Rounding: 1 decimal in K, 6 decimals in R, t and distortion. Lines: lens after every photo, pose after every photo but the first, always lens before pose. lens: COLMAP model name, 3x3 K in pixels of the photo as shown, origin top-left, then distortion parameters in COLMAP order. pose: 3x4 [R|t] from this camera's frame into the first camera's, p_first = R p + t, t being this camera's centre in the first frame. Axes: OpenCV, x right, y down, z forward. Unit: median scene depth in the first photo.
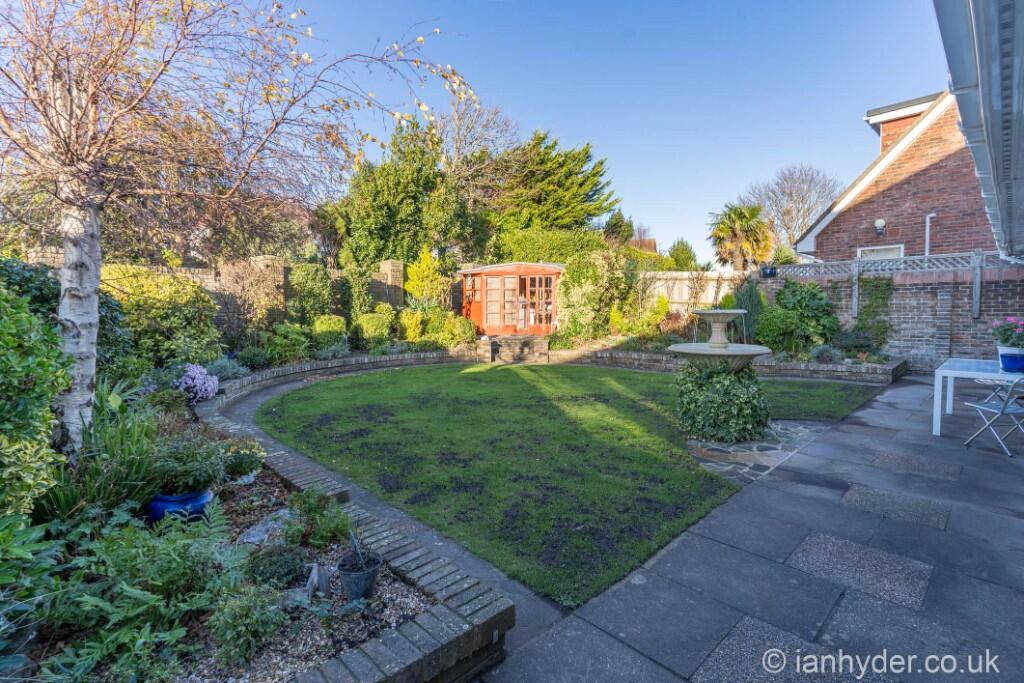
lens RADIAL K [[487.0, 0, 513.1], [0, 487.0, 339.0], [0, 0, 1]] dist [0.002198, 0.000324]
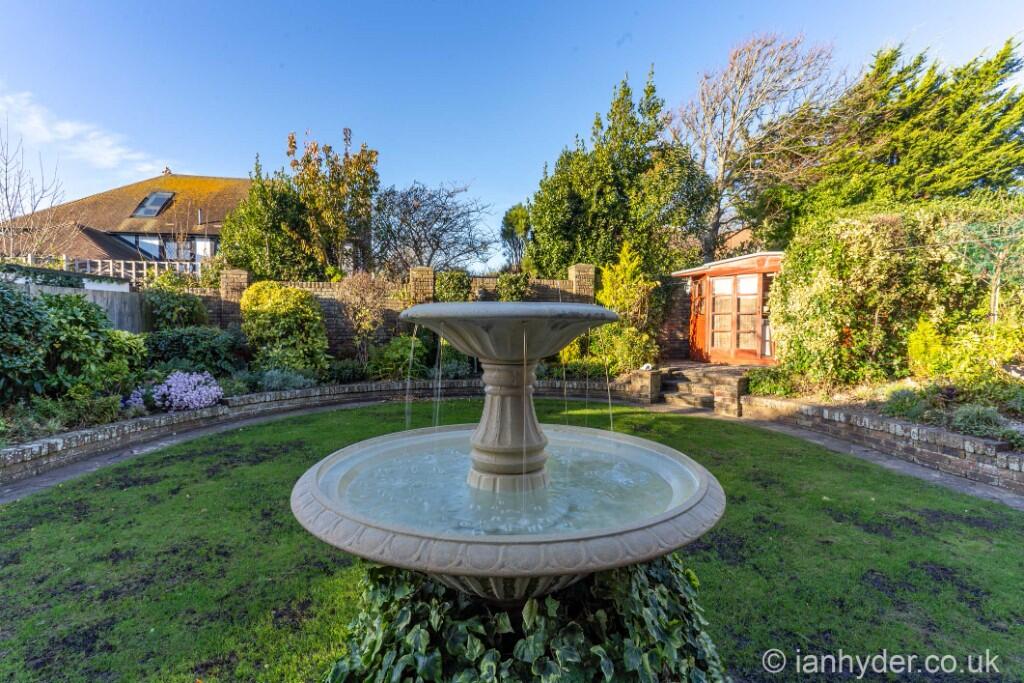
lens RADIAL K [[487.0, 0, 511.2], [0, 487.0, 338.9], [0, 0, 1]] dist [0.002198, 0.000324]
pose [[0.718112, 0.026660, -0.695417, 0.234719], [-0.054058, 0.998384, -0.017547, -0.015904], [0.693825, 0.050193, 0.718392, 0.330585]]
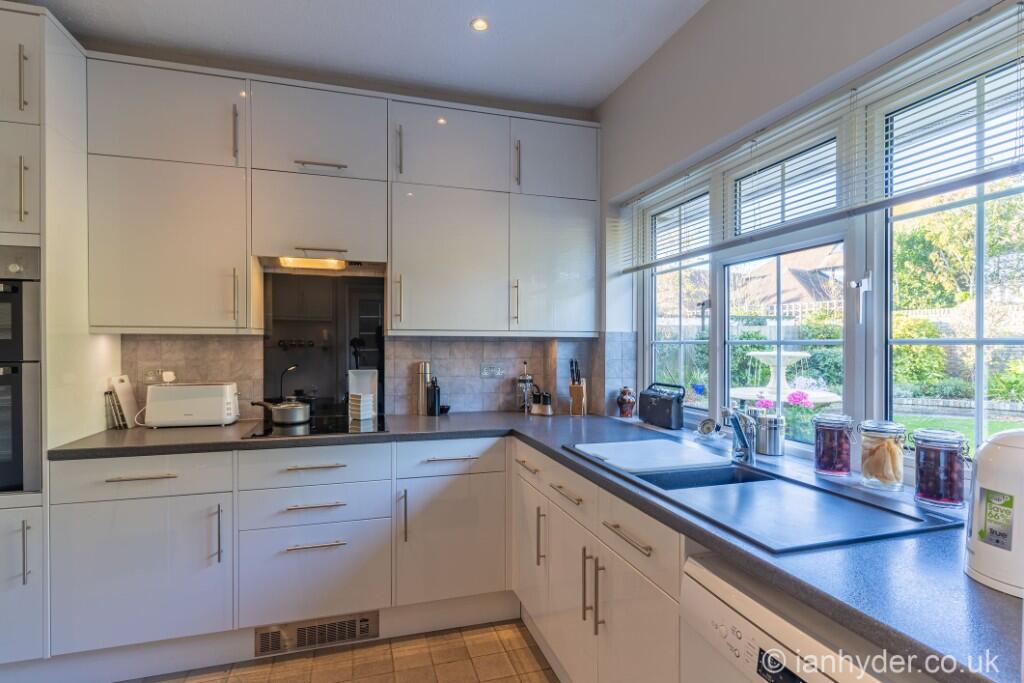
lens RADIAL K [[487.0, 0, 506.2], [0, 487.0, 345.7], [0, 0, 1]] dist [0.002198, 0.000324]
pose [[-0.471561, 0.019514, -0.881618, 0.576820], [-0.052653, 0.997348, 0.050239, -0.037657], [0.880260, 0.070111, -0.469283, 0.391342]]
